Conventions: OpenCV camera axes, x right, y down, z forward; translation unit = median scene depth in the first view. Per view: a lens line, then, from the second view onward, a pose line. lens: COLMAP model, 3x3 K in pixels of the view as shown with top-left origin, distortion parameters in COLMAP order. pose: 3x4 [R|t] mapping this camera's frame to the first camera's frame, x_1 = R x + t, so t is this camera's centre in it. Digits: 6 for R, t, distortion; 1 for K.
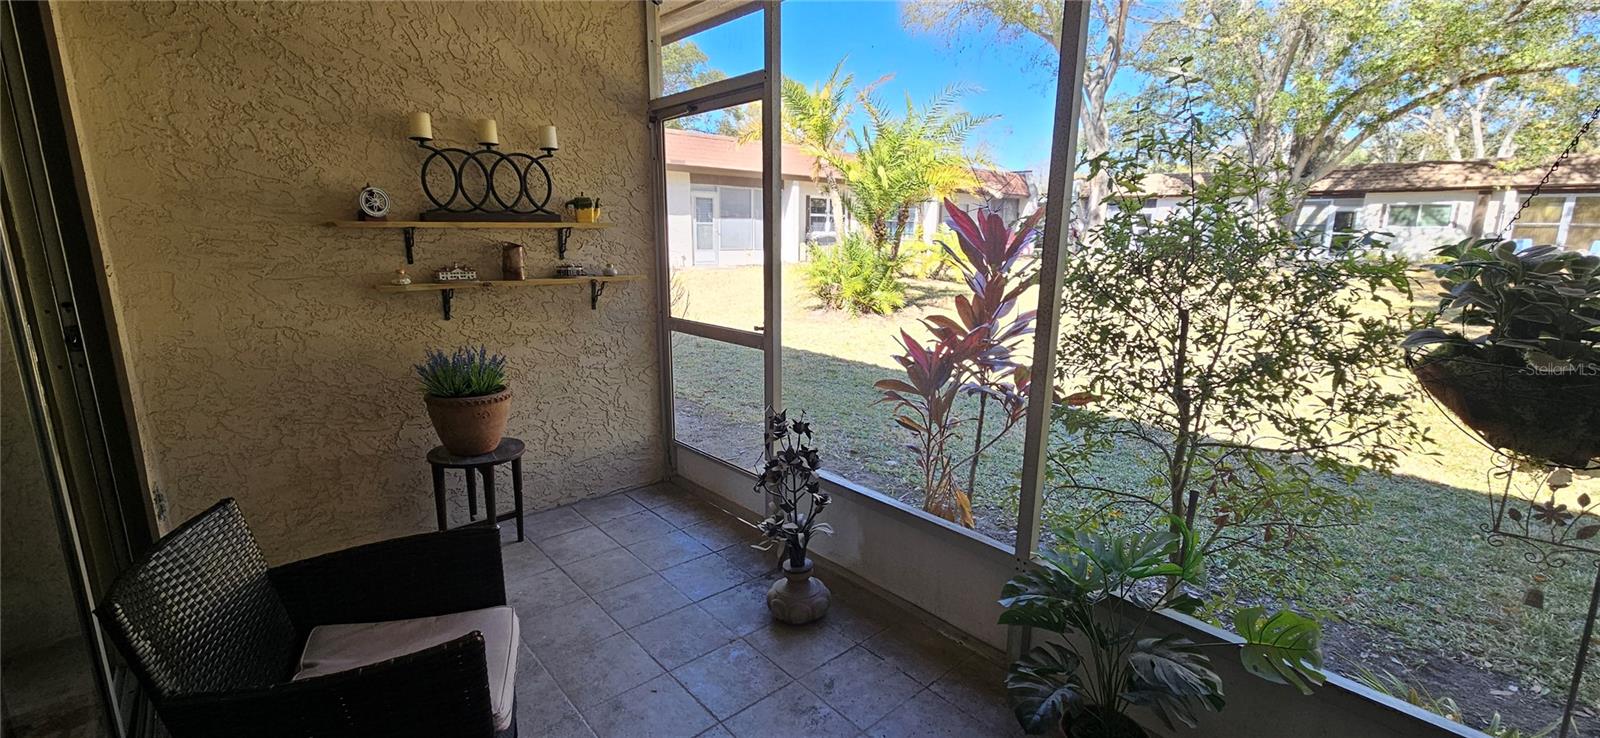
lens RADIAL K [[655.6, 0, 800.0], [0, 655.6, 369.0], [0, 0, 1]] dist [-0.000345, -0.000514]
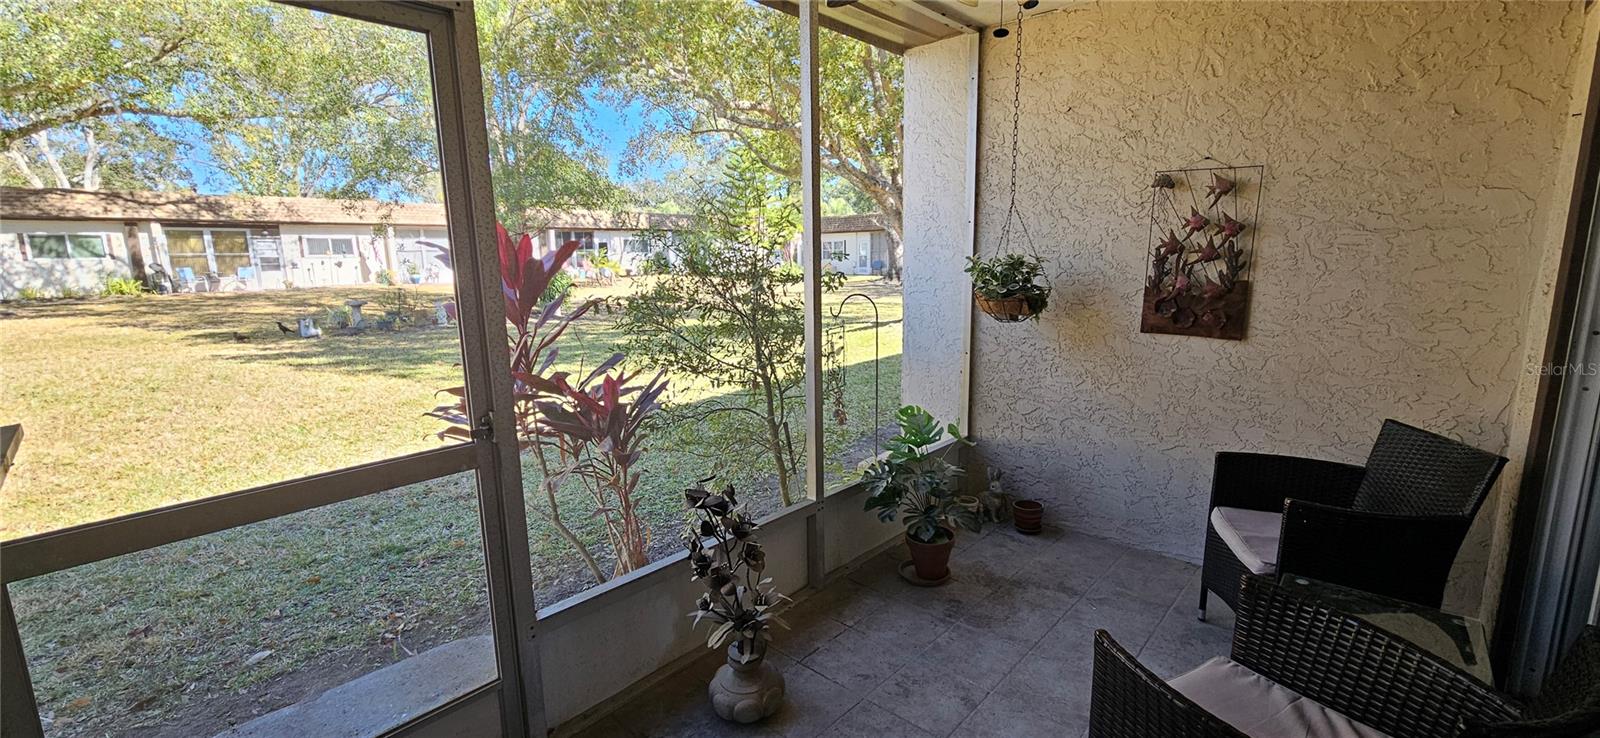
lens RADIAL K [[655.6, 0, 800.0], [0, 655.6, 369.0], [0, 0, 1]] dist [-0.000345, -0.000514]
pose [[-0.096977, -0.180695, 0.978747, -0.087819], [0.226180, 0.953652, 0.198473, -0.022222], [-0.969246, 0.240620, -0.051613, 0.098785]]
